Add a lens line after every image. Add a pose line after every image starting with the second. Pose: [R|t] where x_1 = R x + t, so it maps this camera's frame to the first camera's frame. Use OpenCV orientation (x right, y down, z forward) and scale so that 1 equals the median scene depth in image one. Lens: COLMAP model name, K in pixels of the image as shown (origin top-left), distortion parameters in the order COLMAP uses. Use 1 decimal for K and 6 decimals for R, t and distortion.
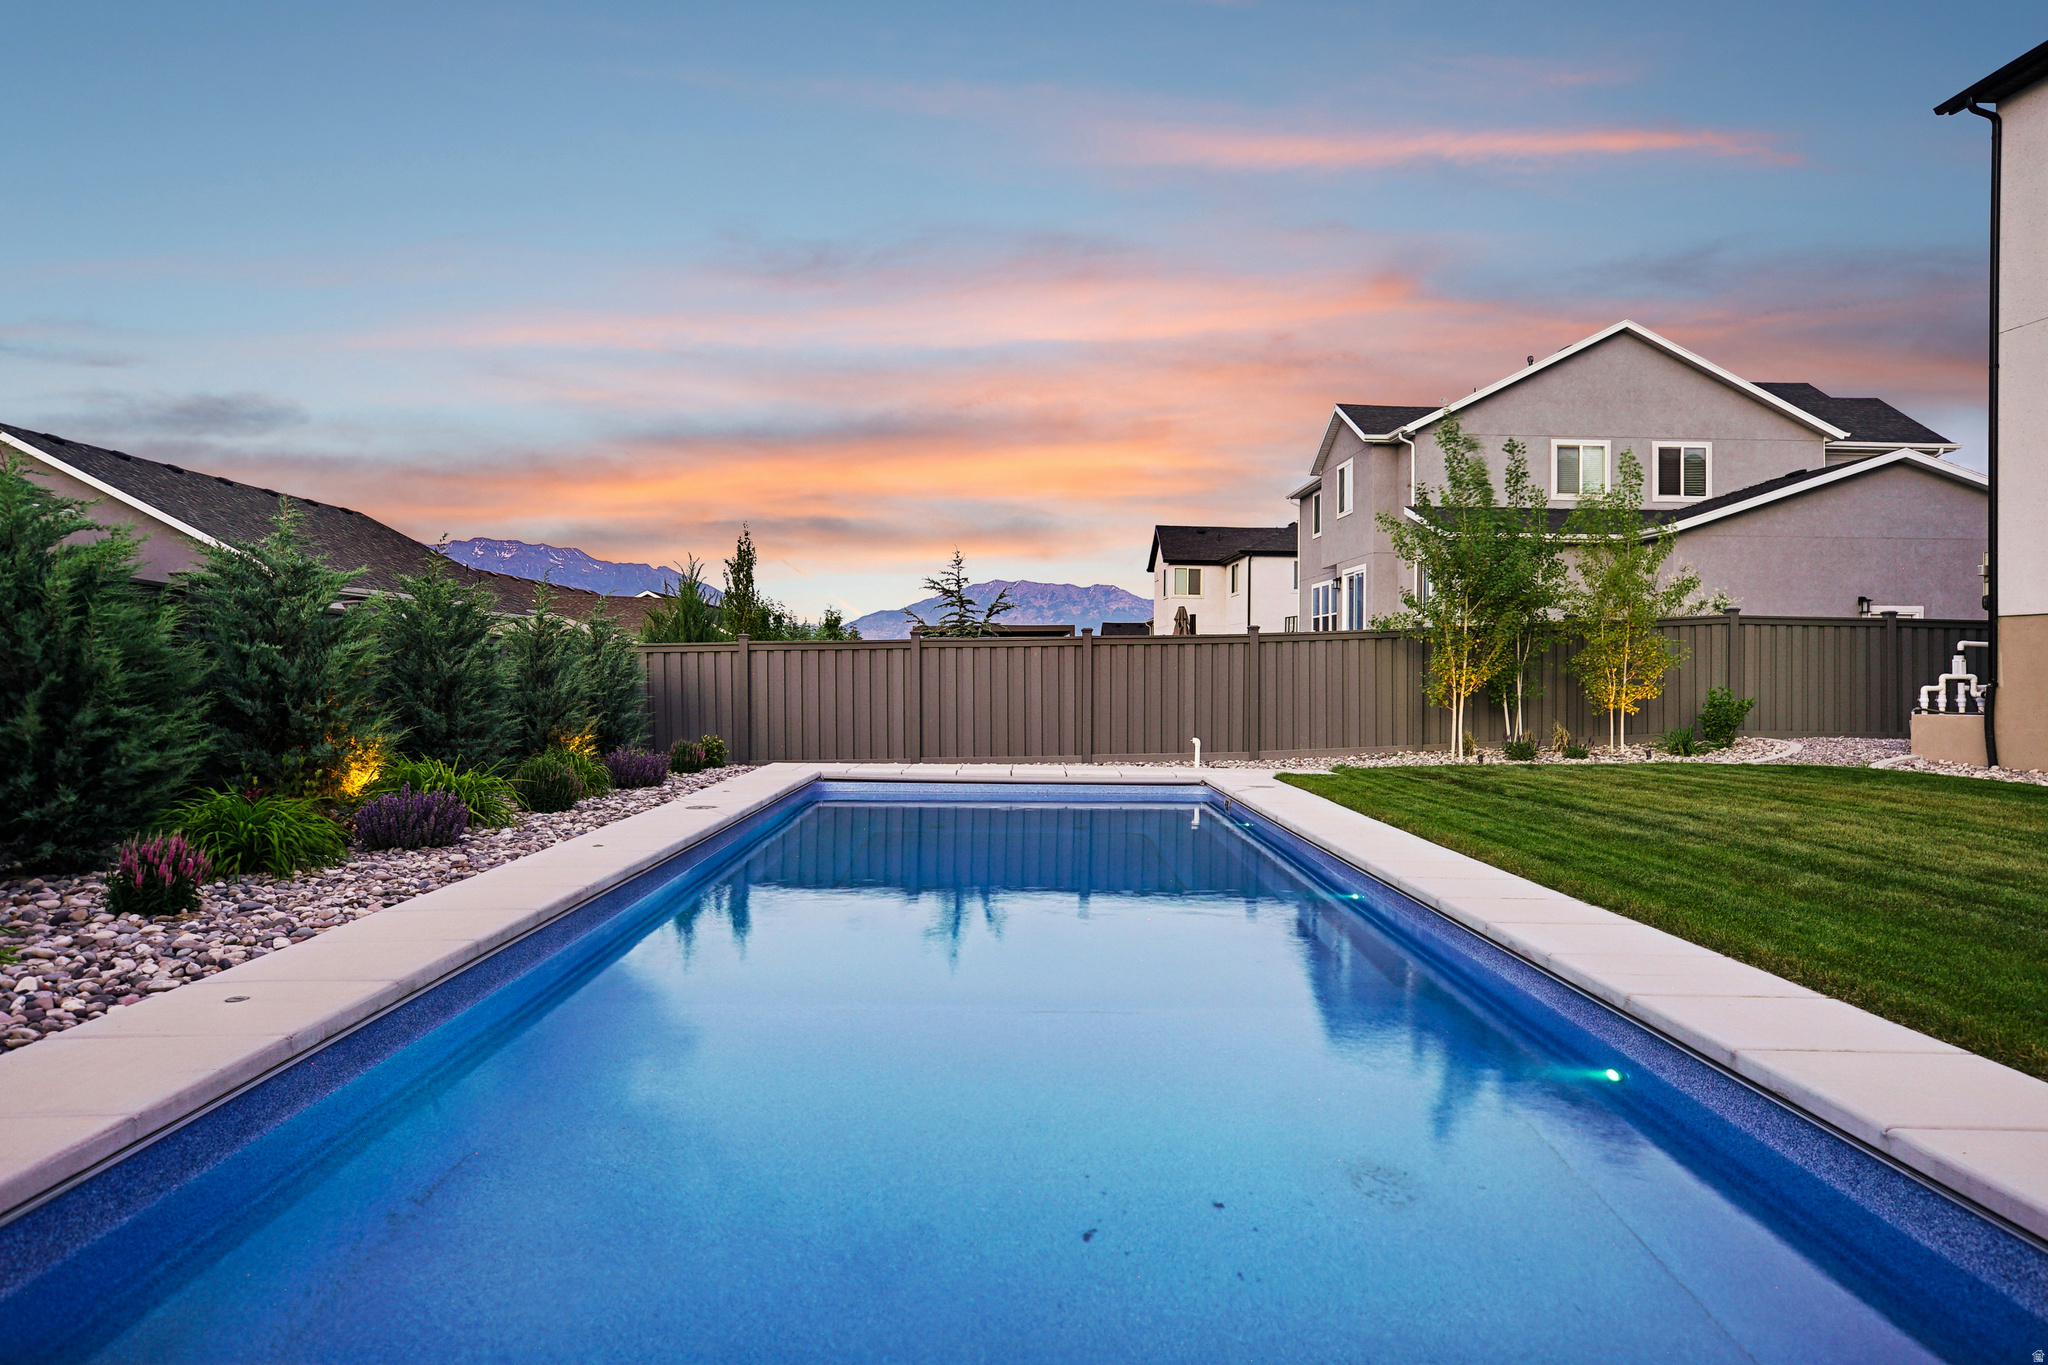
lens RADIAL K [[1193.7, 0, 1056.7], [0, 1193.7, 645.9], [0, 0, 1]] dist [0.019162, 0.005899]
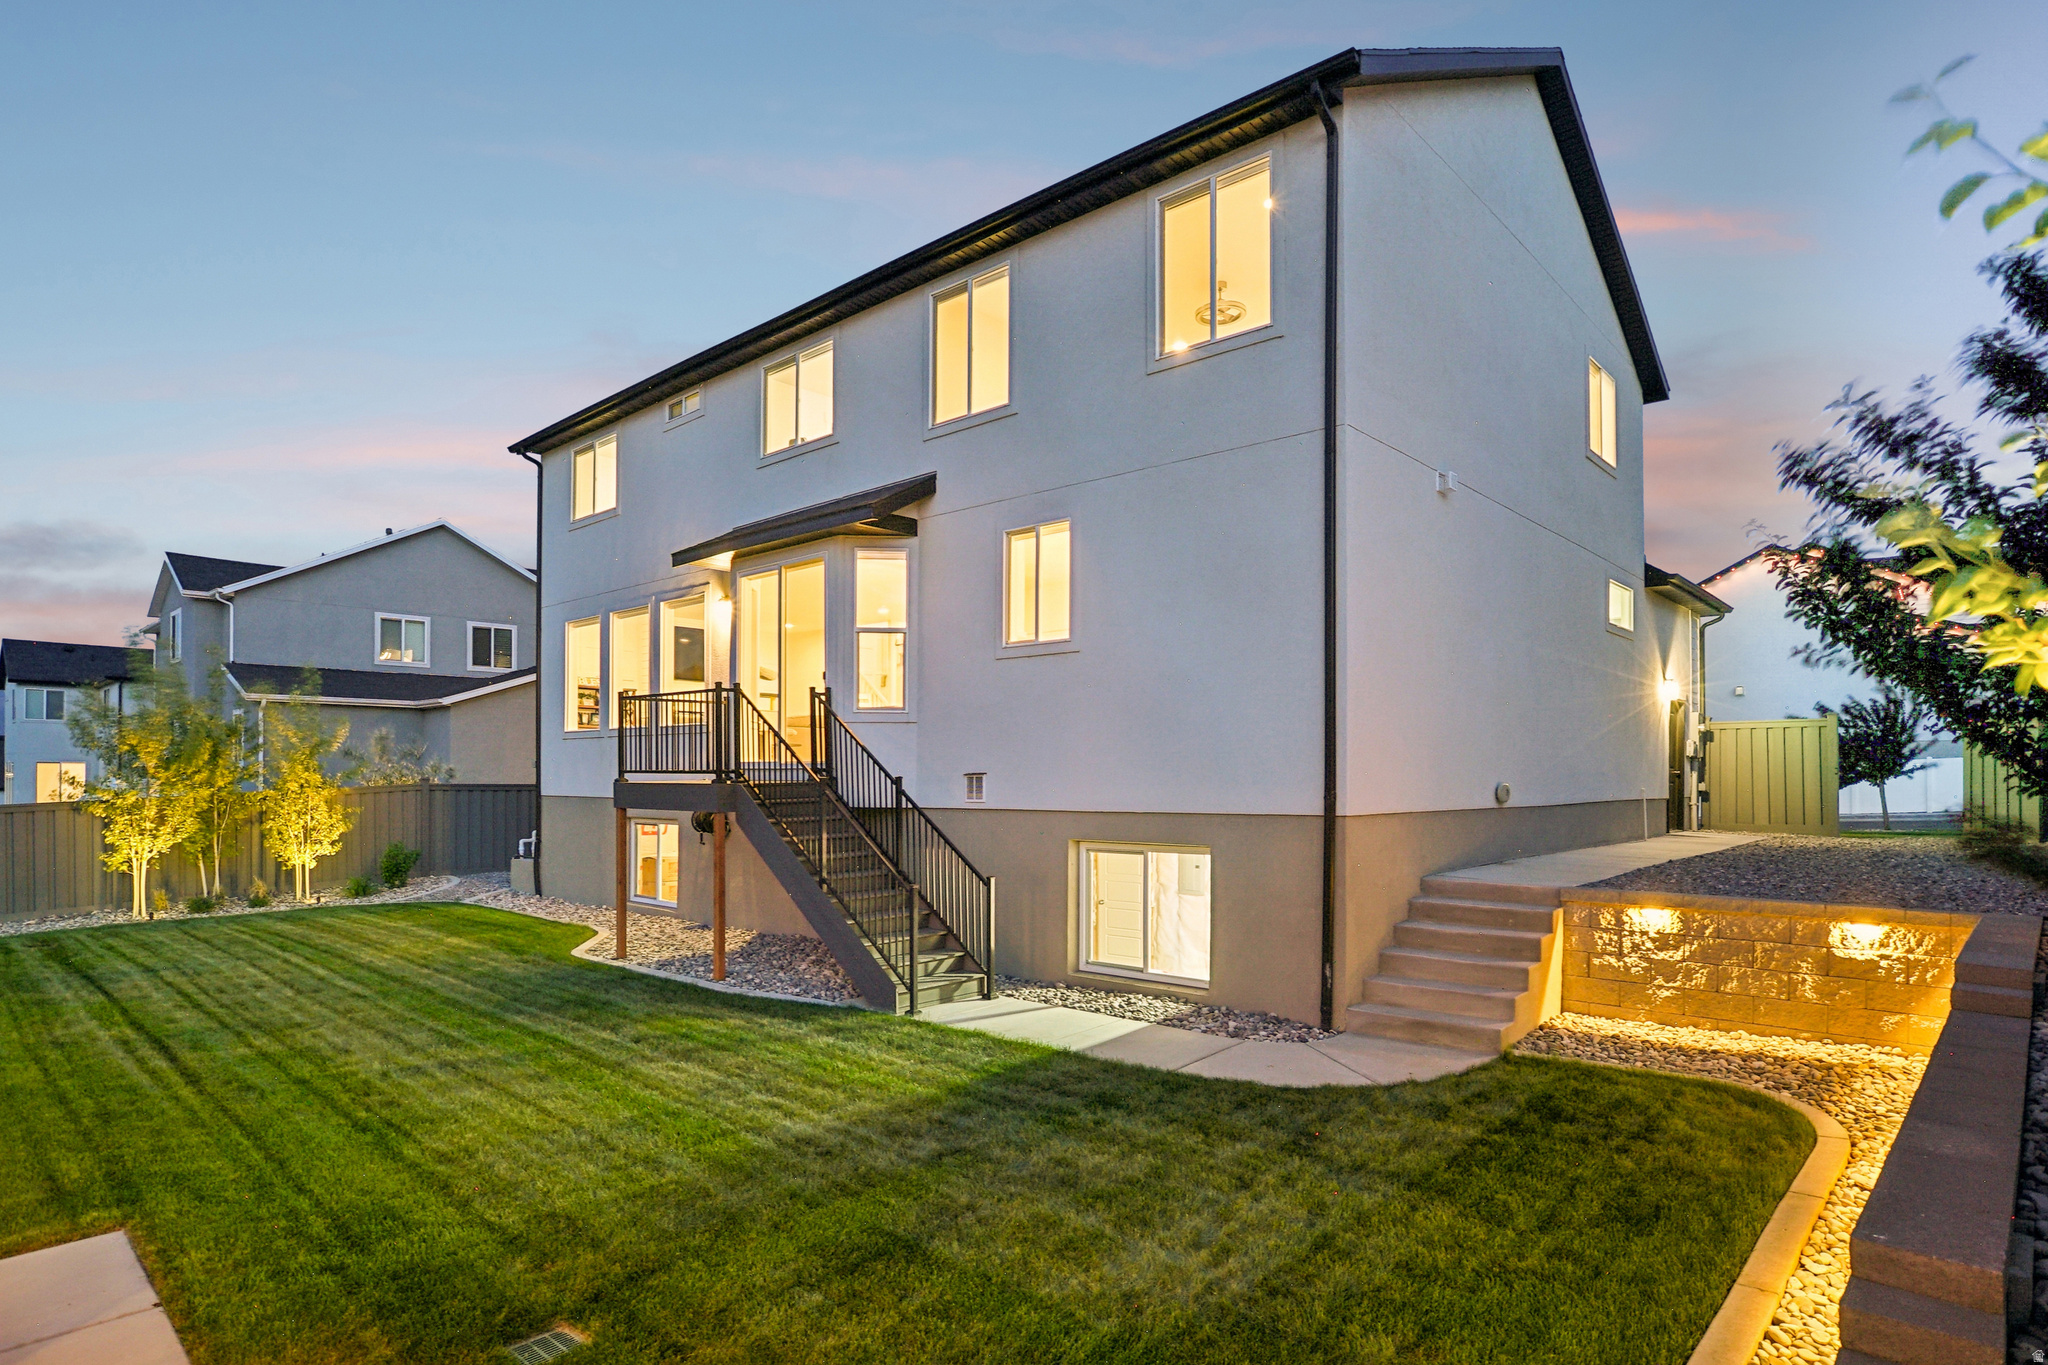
lens RADIAL K [[1115.1, 0, 1008.3], [0, 1115.1, 760.6], [0, 0, 1]] dist [-0.020521, 0.002953]
pose [[0.725771, 0.001278, 0.687936, 0.199359], [-0.006007, 0.999972, 0.004480, -0.061266], [-0.687911, -0.007383, 0.725758, -0.320603]]
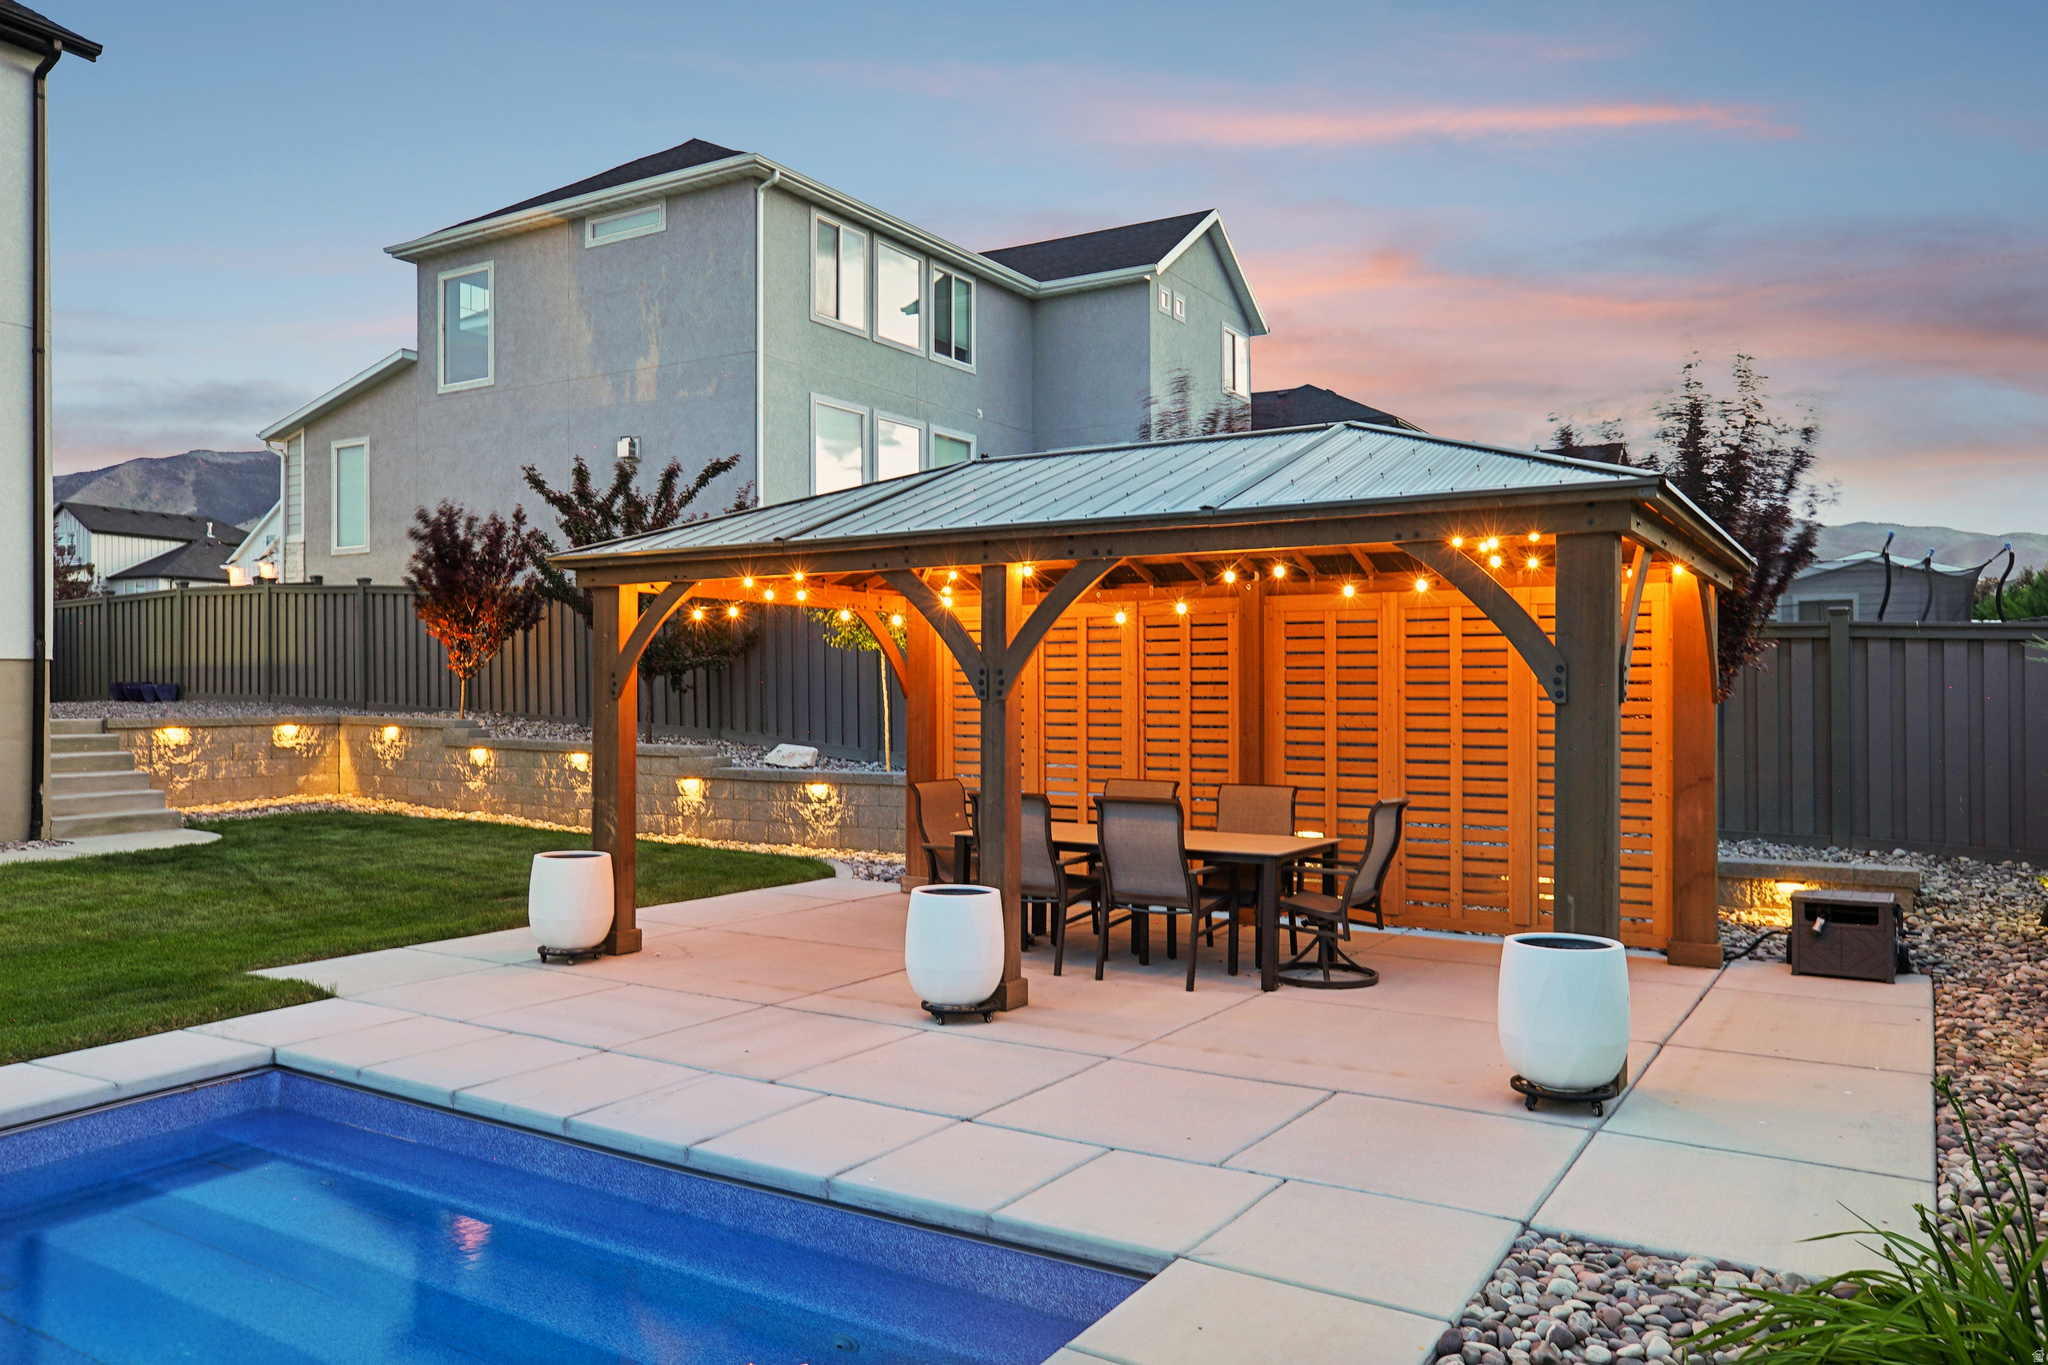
lens RADIAL K [[1439.9, 0, 1054.0], [0, 1439.9, 692.9], [0, 0, 1]] dist [-0.017410, 0.036361]
pose [[-0.829962, -0.012413, 0.557682, -0.245859], [-0.018463, 0.999816, -0.005223, -0.022382], [-0.557515, -0.014632, -0.830038, 0.303446]]
